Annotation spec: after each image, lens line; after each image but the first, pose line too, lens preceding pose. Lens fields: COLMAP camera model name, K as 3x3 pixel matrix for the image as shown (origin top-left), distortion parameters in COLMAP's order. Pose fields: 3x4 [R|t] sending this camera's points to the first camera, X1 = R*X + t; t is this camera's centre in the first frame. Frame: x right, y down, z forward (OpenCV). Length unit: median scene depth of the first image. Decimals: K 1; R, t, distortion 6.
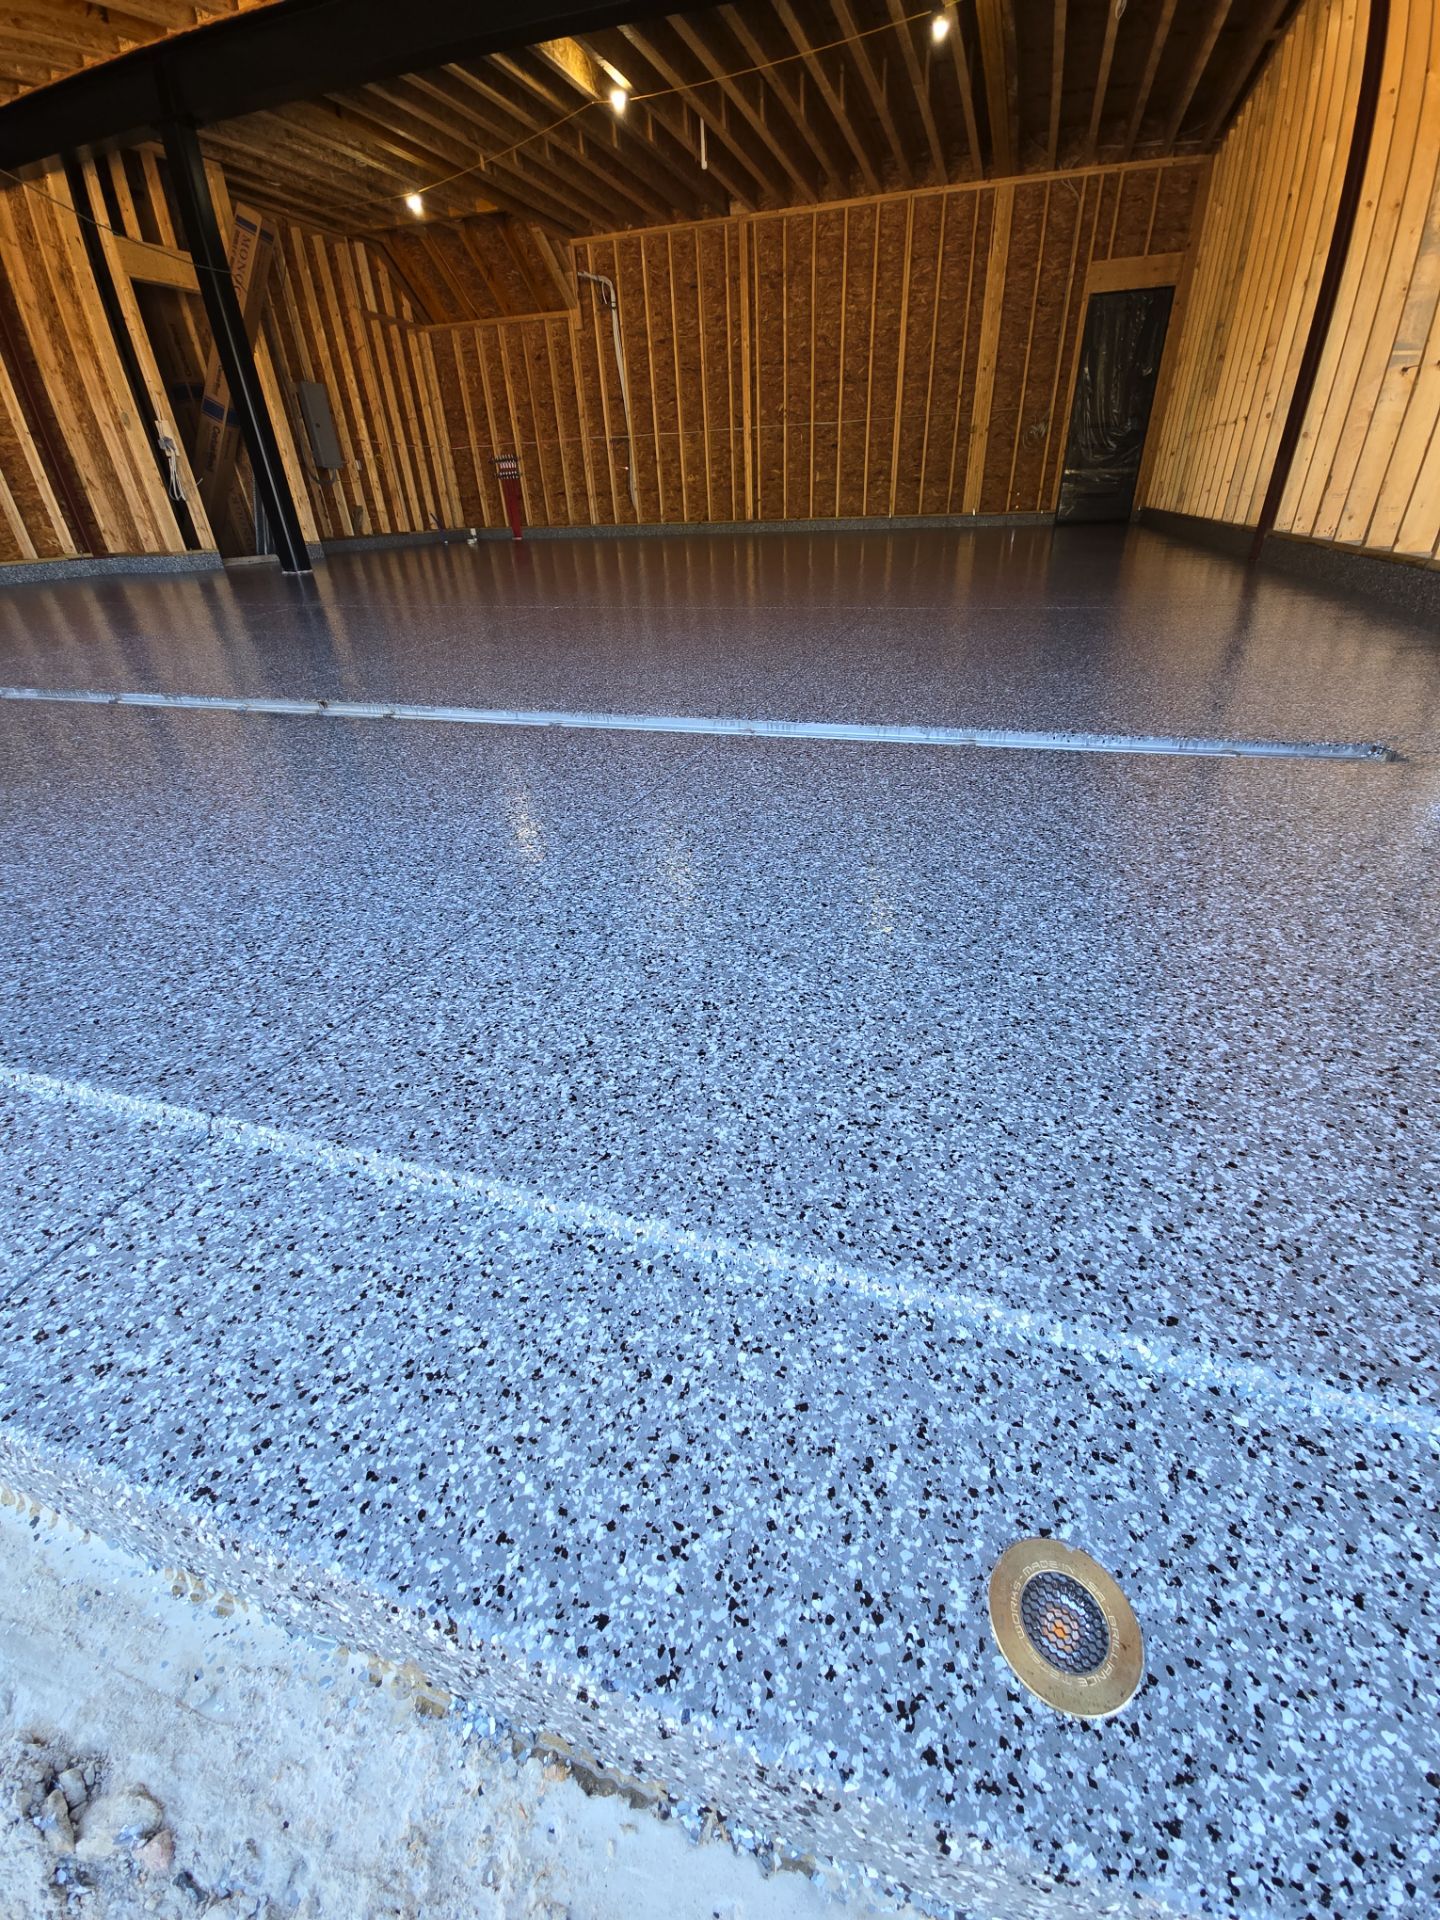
lens RADIAL K [[743.2, 0, 738.8], [0, 743.2, 964.9], [0, 0, 1]] dist [0.012181, -0.007110]
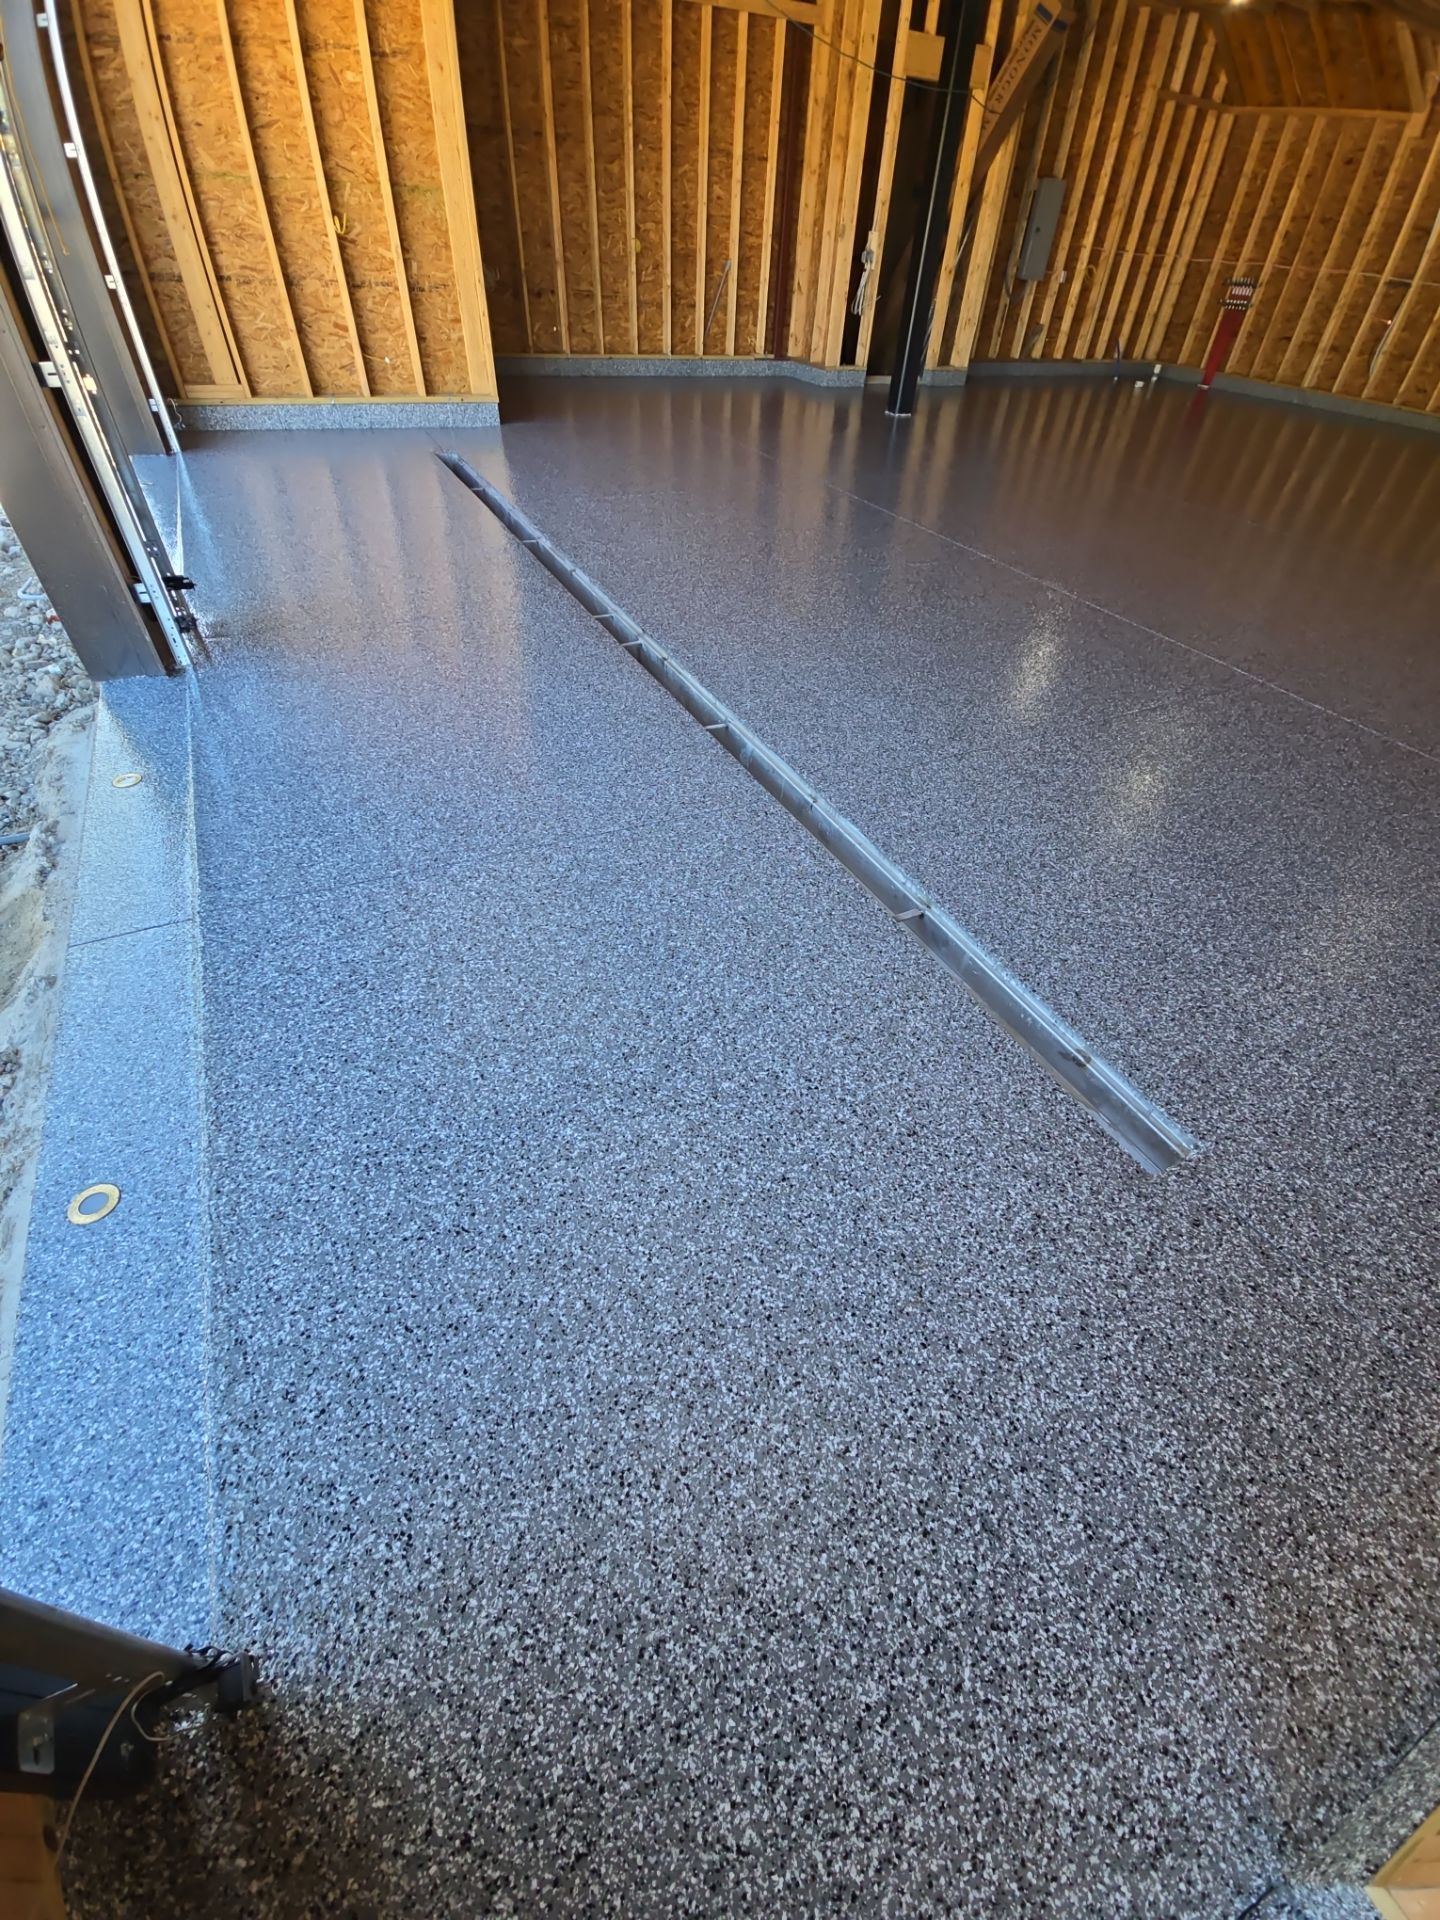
lens RADIAL K [[743.2, 0, 738.8], [0, 743.2, 964.9], [0, 0, 1]] dist [0.012181, -0.007110]
pose [[0.711248, 0.535711, -0.455127, 0.092593], [-0.441815, 0.844274, 0.303315, -0.061850], [0.546741, -0.014651, 0.837173, -0.005220]]
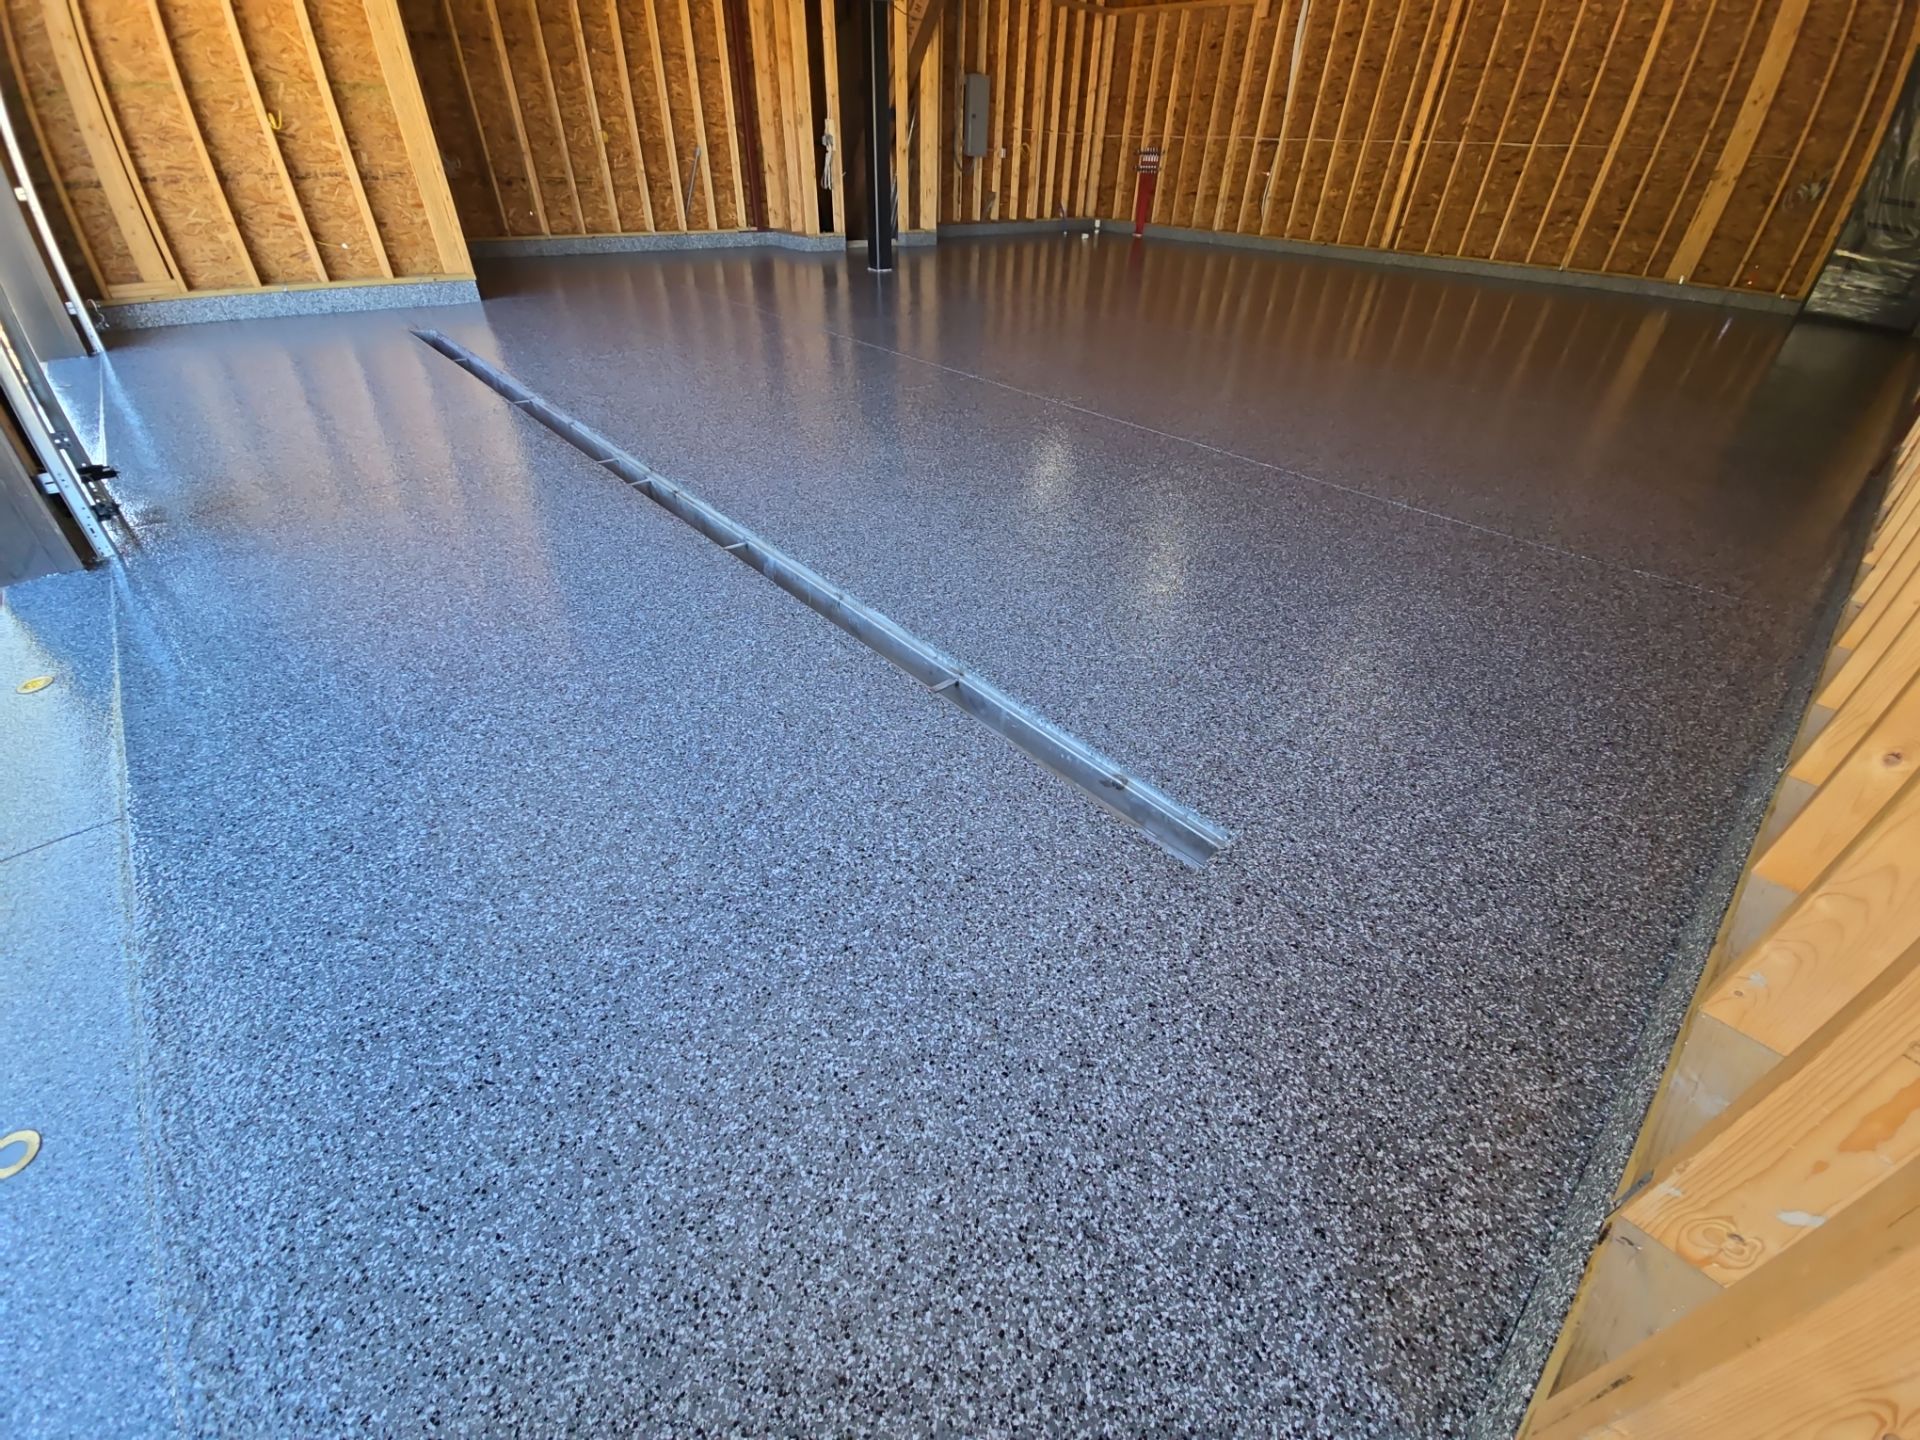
lens RADIAL K [[743.2, 0, 955.3], [0, 743.2, 712.0], [0, 0, 1]] dist [0.012181, -0.007110]
pose [[0.864557, 0.345175, -0.365234, 0.103659], [-0.316933, 0.938535, 0.136767, -0.056562], [0.389993, -0.002488, 0.920814, -0.002160]]
